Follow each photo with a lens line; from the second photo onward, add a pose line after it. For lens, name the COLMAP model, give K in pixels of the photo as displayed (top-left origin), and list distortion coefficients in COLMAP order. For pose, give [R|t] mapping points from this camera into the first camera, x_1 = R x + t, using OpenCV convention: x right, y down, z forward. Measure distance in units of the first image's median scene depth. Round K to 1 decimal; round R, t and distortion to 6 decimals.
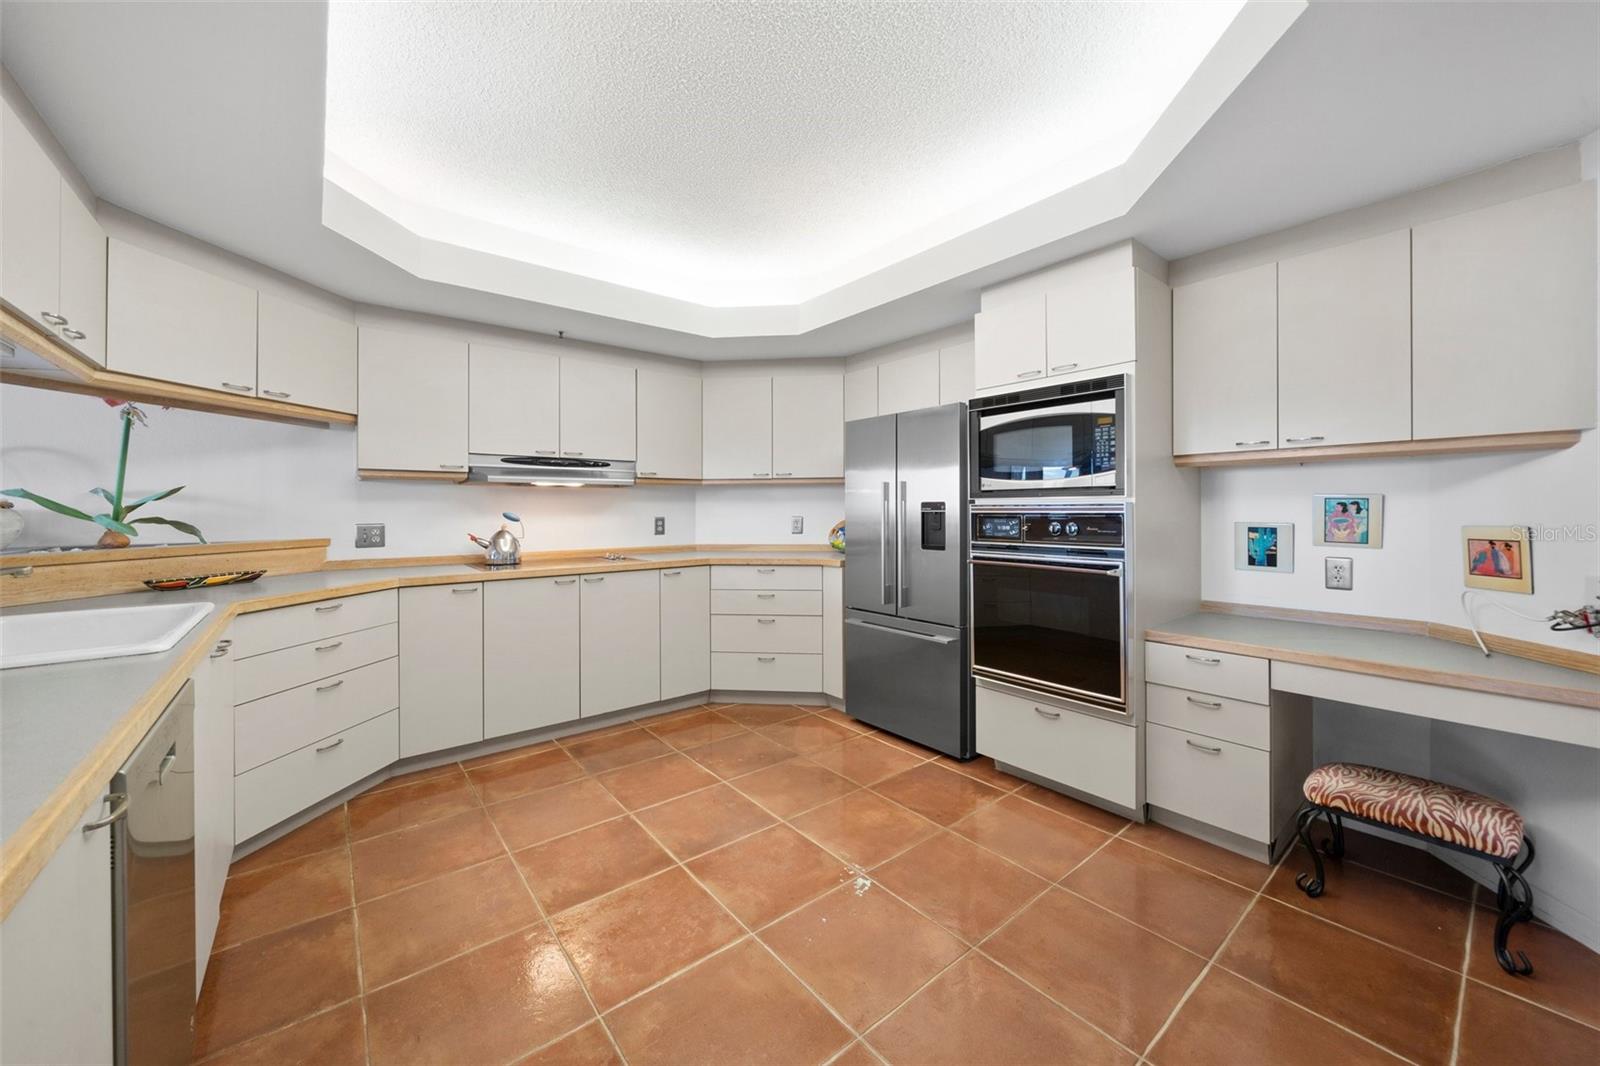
lens RADIAL K [[603.5, 0, 811.0], [0, 603.5, 508.9], [0, 0, 1]] dist [-0.000898, -0.000190]
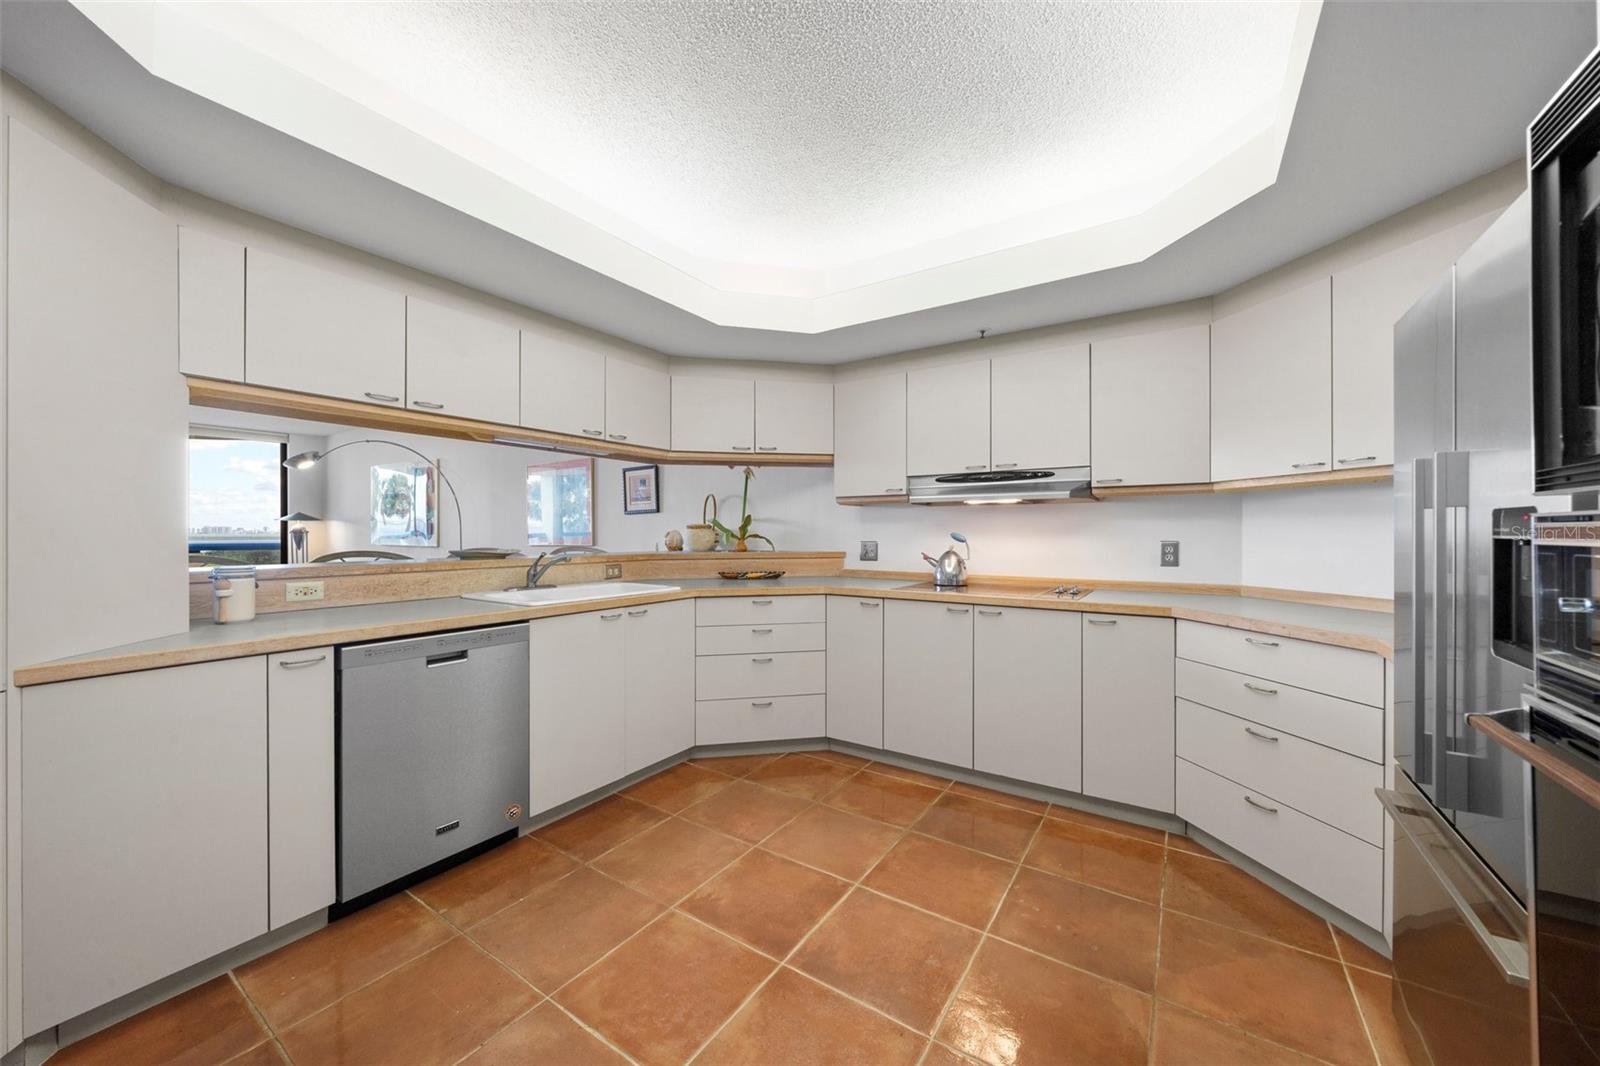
lens RADIAL K [[585.8, 0, 798.9], [0, 585.8, 529.7], [0, 0, 1]] dist [-0.000602, -0.000025]
pose [[0.285892, 0.000944, -0.958262, 0.370403], [-0.000287, 1.000000, 0.000900, 0.000045], [0.958262, 0.000018, 0.285892, 0.535053]]
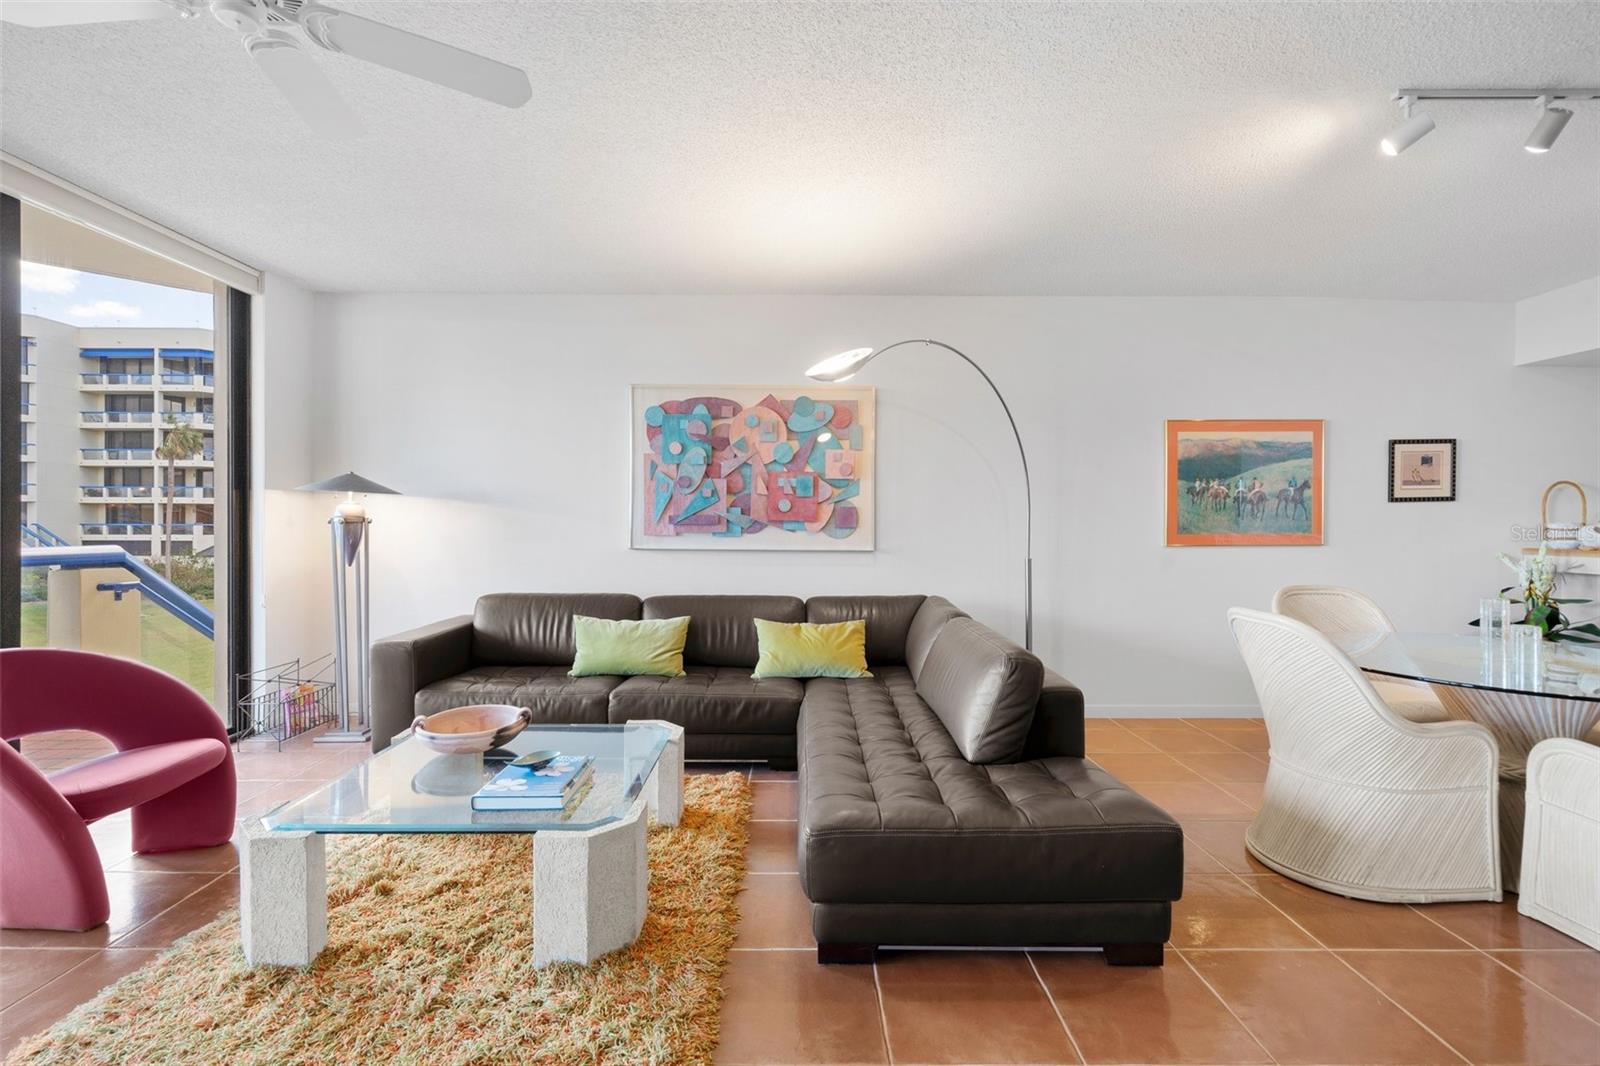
lens RADIAL K [[702.9, 0, 801.5], [0, 702.9, 524.9], [0, 0, 1]] dist [-0.004926, -0.000128]
pose [[0.771816, 0.008880, -0.635784, -1.340478], [-0.007887, 0.999959, 0.004392, 0.008637], [0.635797, 0.001624, 0.771855, -1.320822]]
